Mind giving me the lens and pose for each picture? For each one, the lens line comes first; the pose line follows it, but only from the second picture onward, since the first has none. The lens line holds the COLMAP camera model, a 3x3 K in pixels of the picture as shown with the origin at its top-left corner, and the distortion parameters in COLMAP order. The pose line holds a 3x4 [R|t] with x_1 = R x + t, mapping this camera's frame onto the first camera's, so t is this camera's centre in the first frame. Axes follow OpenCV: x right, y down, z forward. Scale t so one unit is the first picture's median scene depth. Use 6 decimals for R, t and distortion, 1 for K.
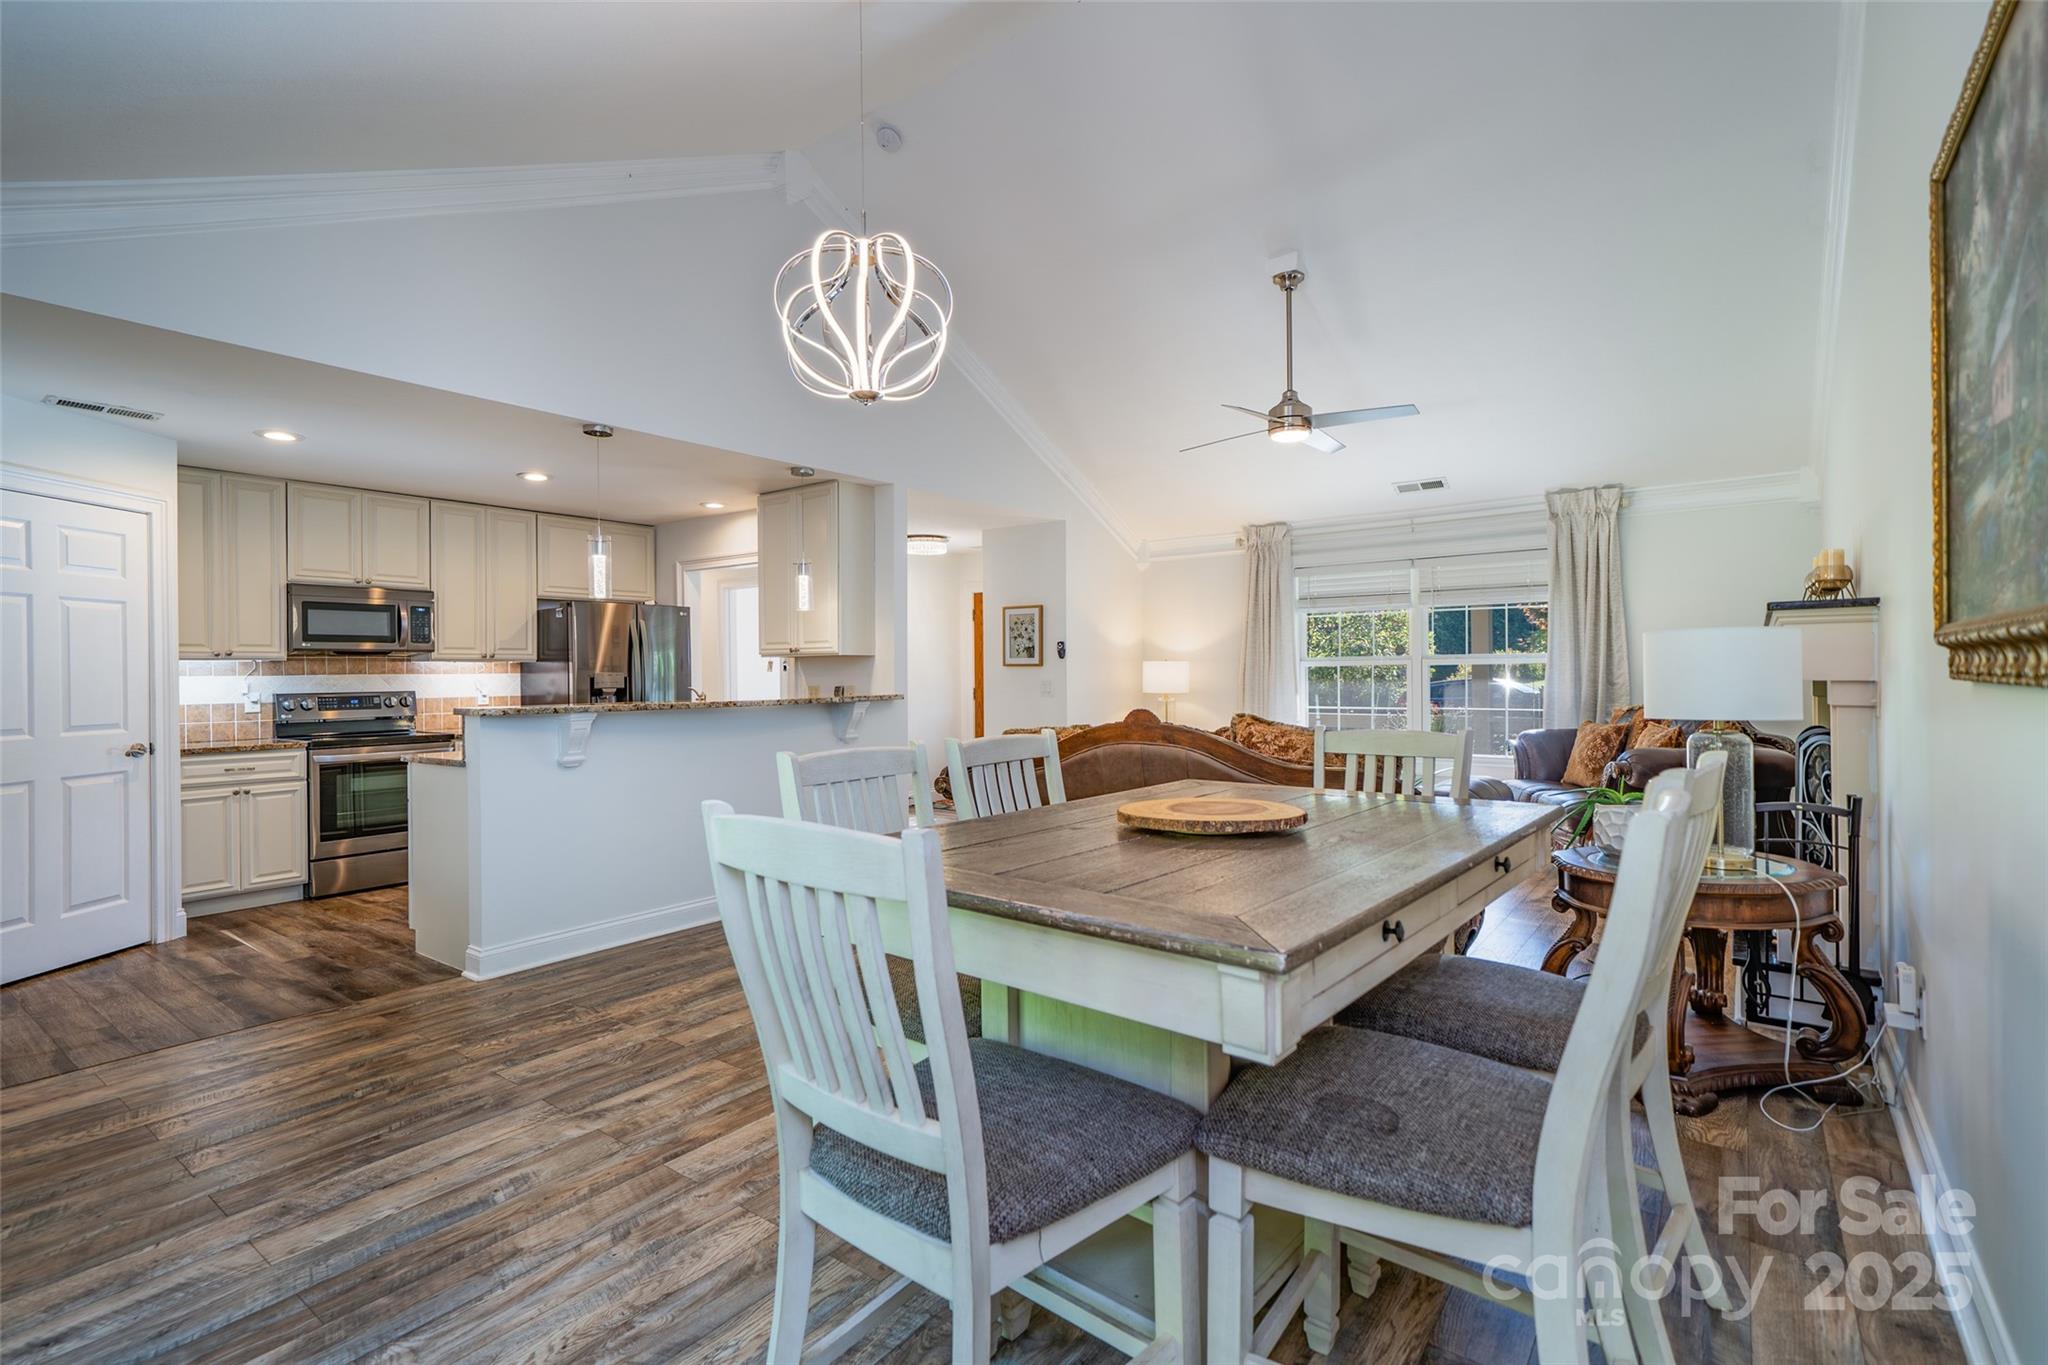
lens RADIAL K [[926.4, 0, 1022.3], [0, 926.4, 678.4], [0, 0, 1]] dist [-0.001870, -0.000089]
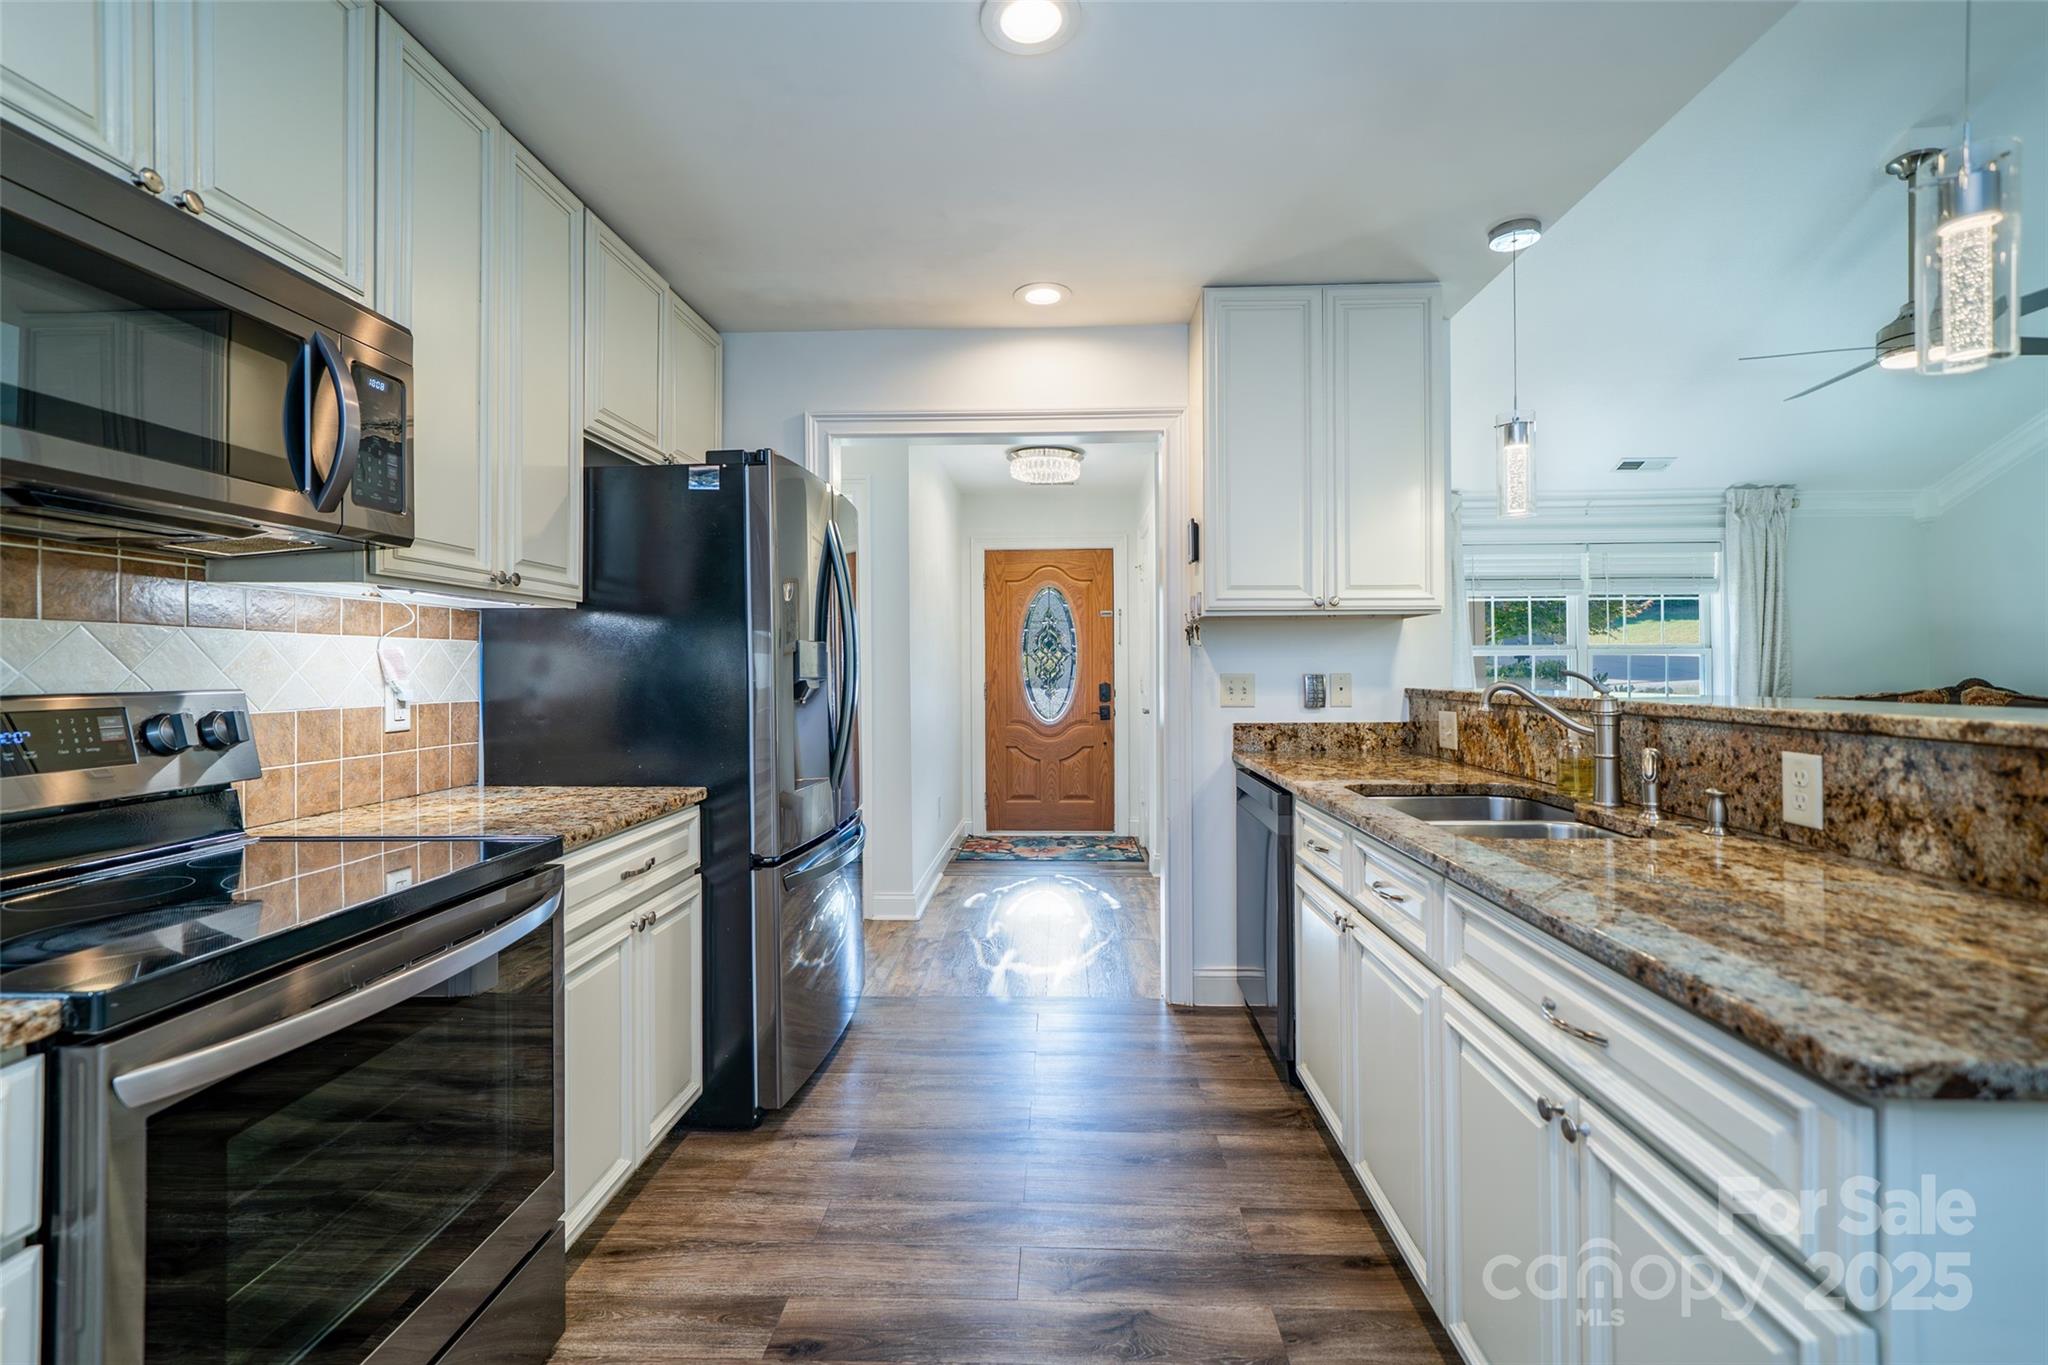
lens RADIAL K [[866.6, 0, 1025.0], [0, 866.6, 670.5], [0, 0, 1]] dist [-0.000430, -0.000067]
pose [[0.811270, 0.003805, 0.584659, -0.576743], [0.001017, 0.999968, -0.007919, 0.009314], [-0.584670, 0.007020, 0.811241, 0.618821]]
